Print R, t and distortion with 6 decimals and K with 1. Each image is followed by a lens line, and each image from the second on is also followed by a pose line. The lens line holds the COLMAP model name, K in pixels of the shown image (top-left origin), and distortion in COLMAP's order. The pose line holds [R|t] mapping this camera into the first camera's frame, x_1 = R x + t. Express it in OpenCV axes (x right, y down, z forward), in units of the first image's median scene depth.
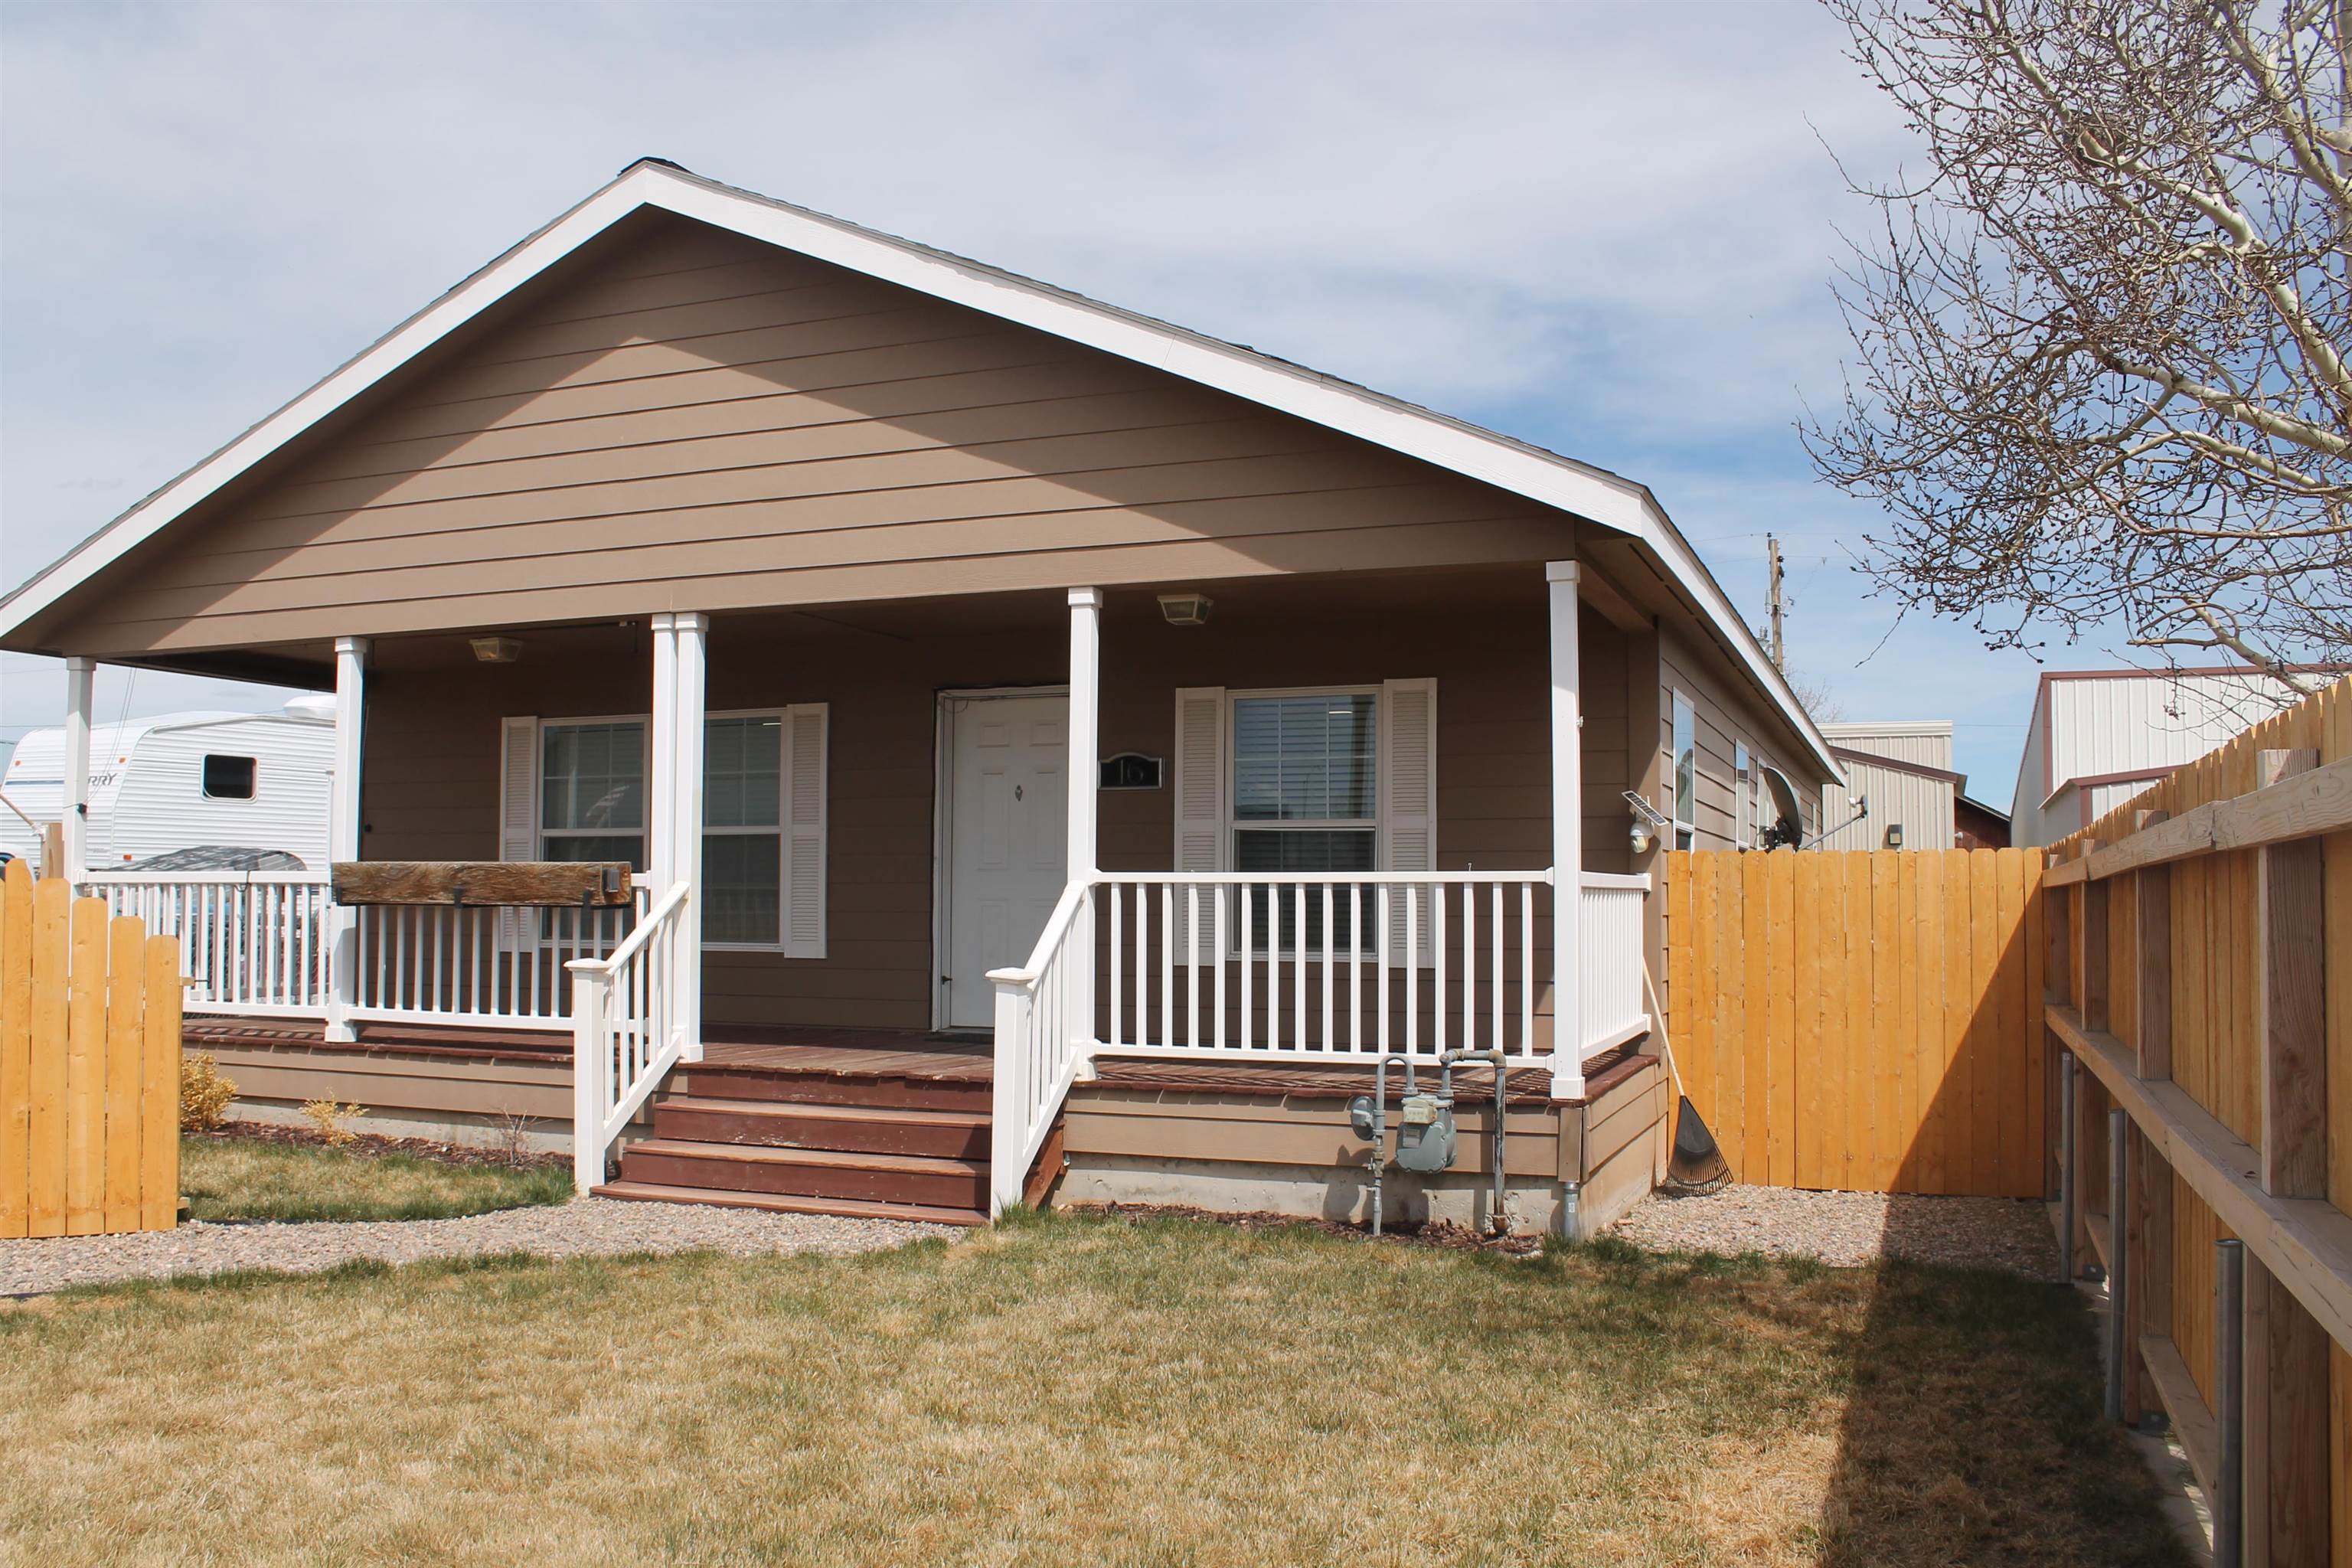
lens RADIAL K [[2009.3, 0, 1171.3], [0, 2009.3, 788.4], [0, 0, 1]] dist [-0.156179, 0.127118]
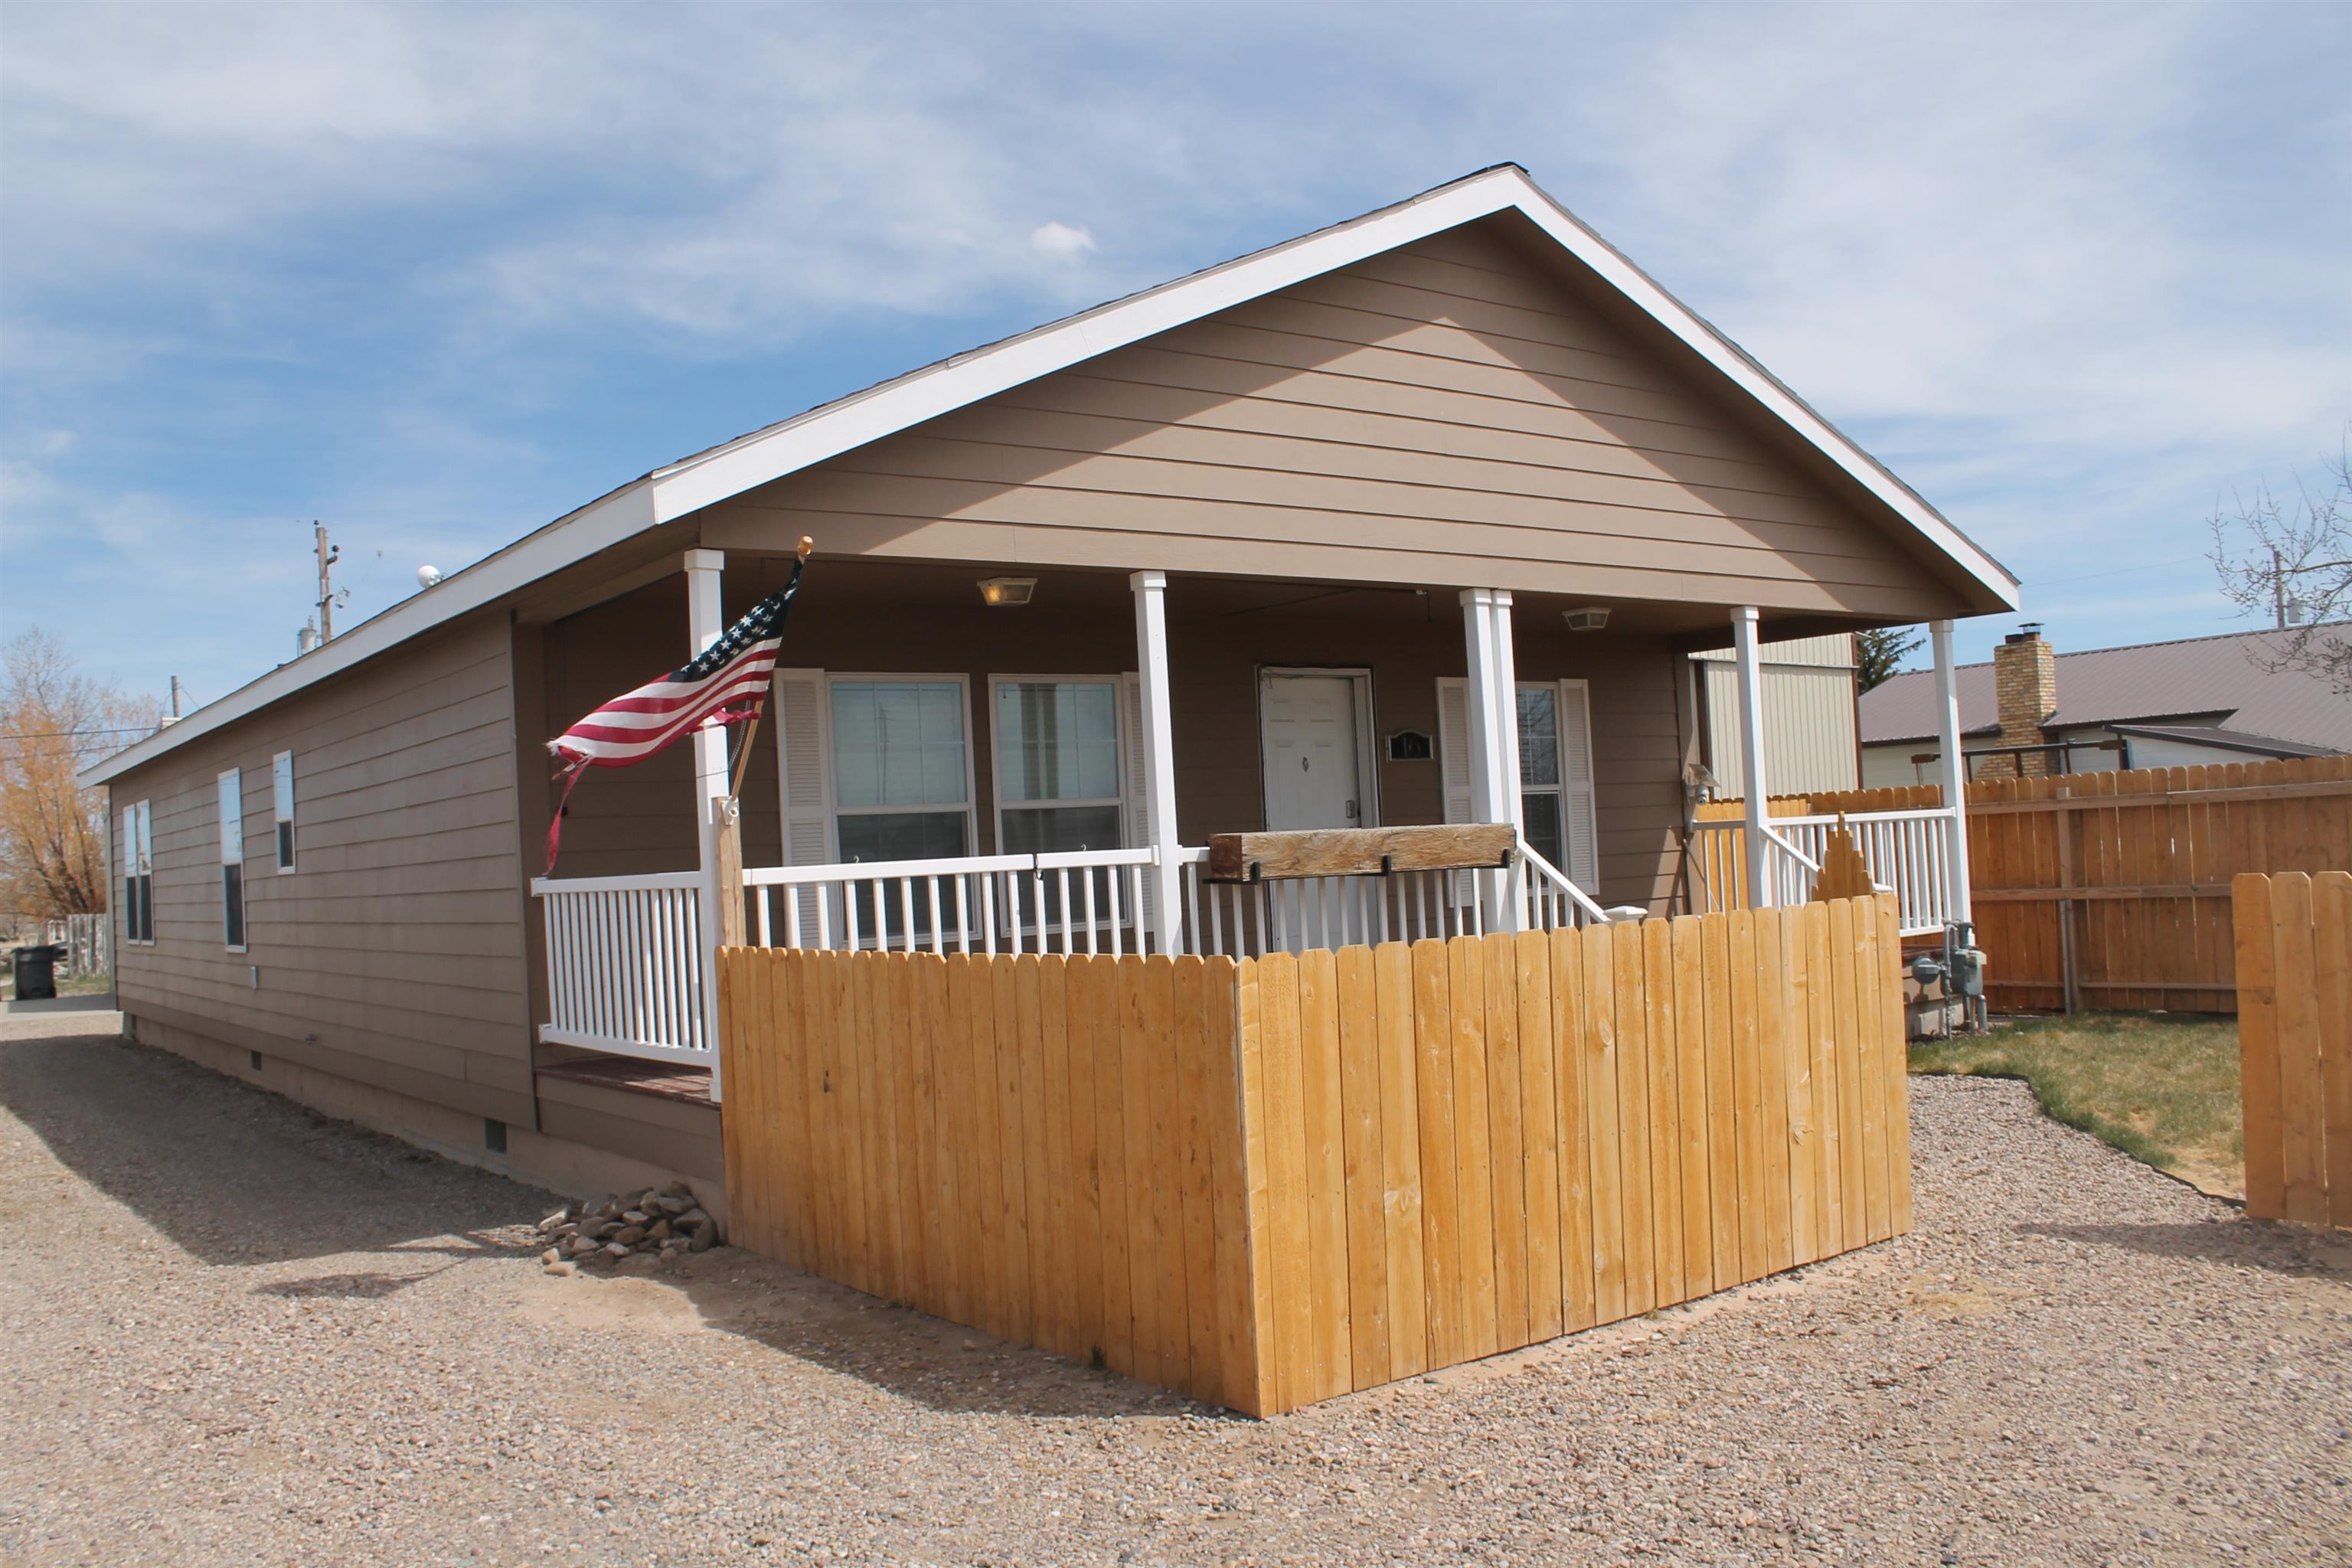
lens RADIAL K [[2009.3, 0, 1046.7], [0, 2009.3, 750.4], [0, 0, 1]] dist [-0.156179, 0.127118]
pose [[0.534399, 0.014947, 0.845100, -1.341125], [0.003695, 0.999793, -0.020019, 0.019730], [-0.845224, 0.013821, 0.534233, 0.662769]]
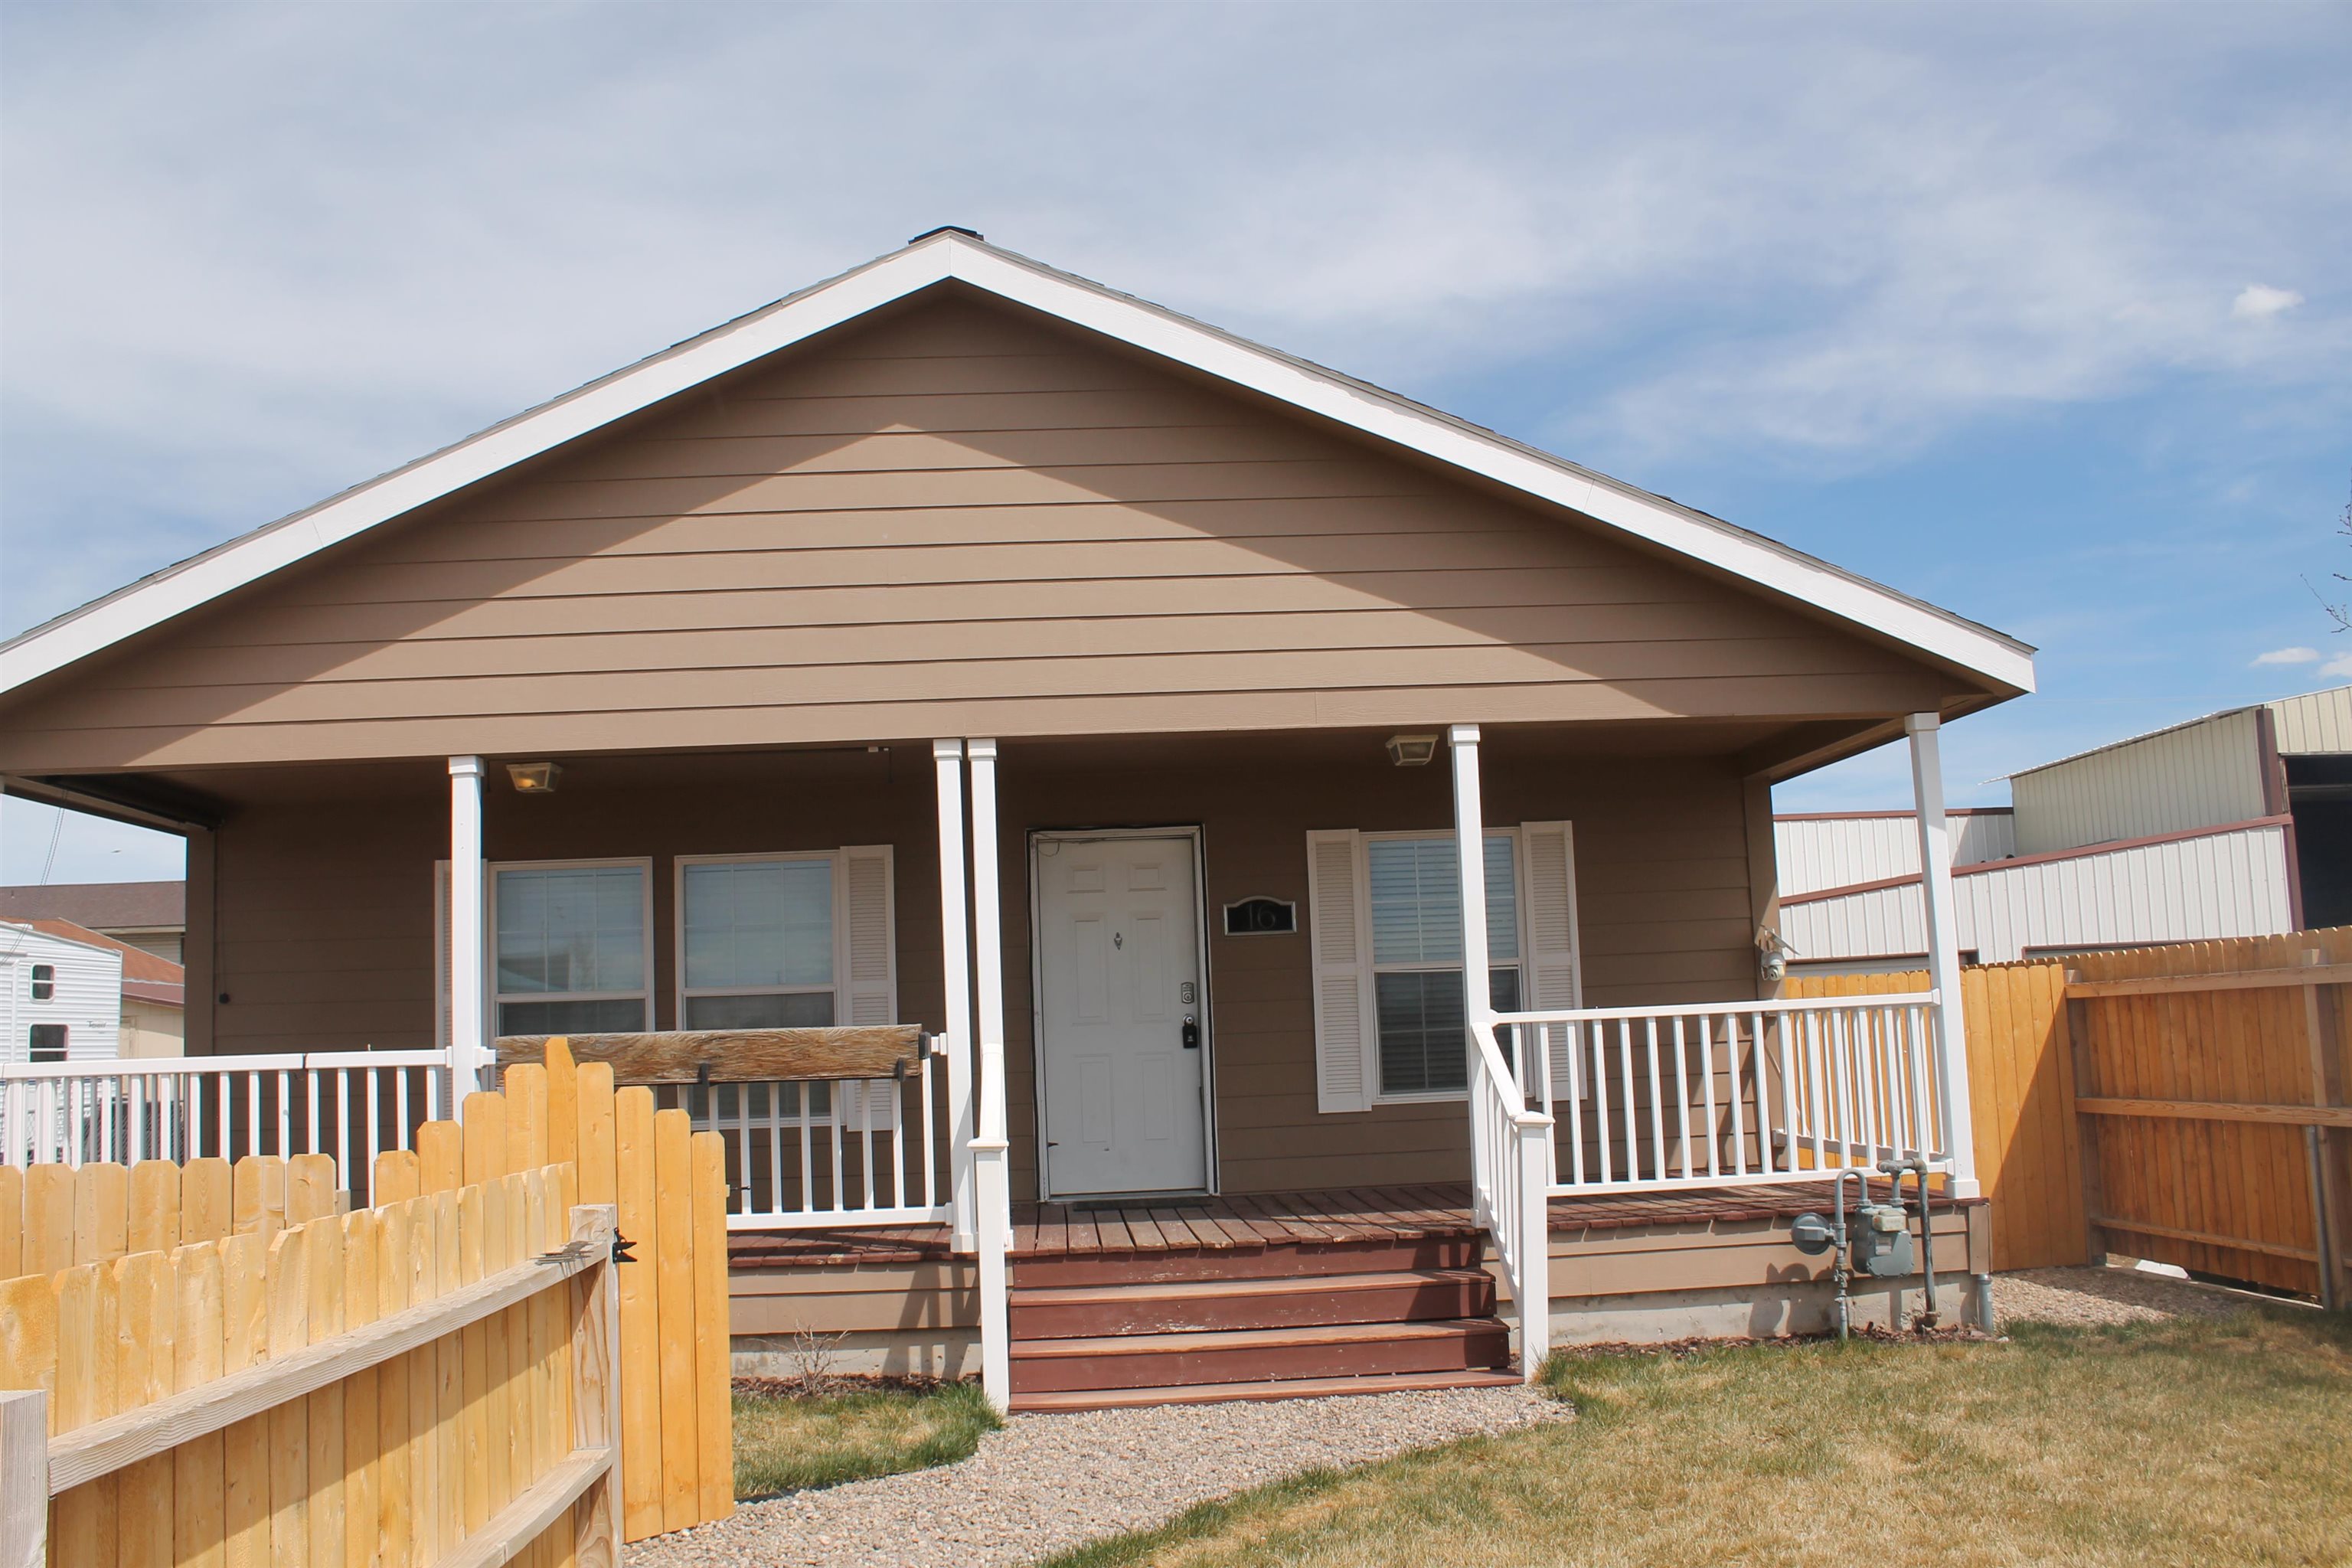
lens RADIAL K [[2009.3, 0, 1170.7], [0, 2009.3, 795.7], [0, 0, 1]] dist [-0.156179, 0.127118]
pose [[0.903324, 0.013309, 0.428752, -0.574322], [0.018644, 0.997356, -0.070240, 0.001124], [-0.428553, 0.071443, 0.900687, 0.170382]]
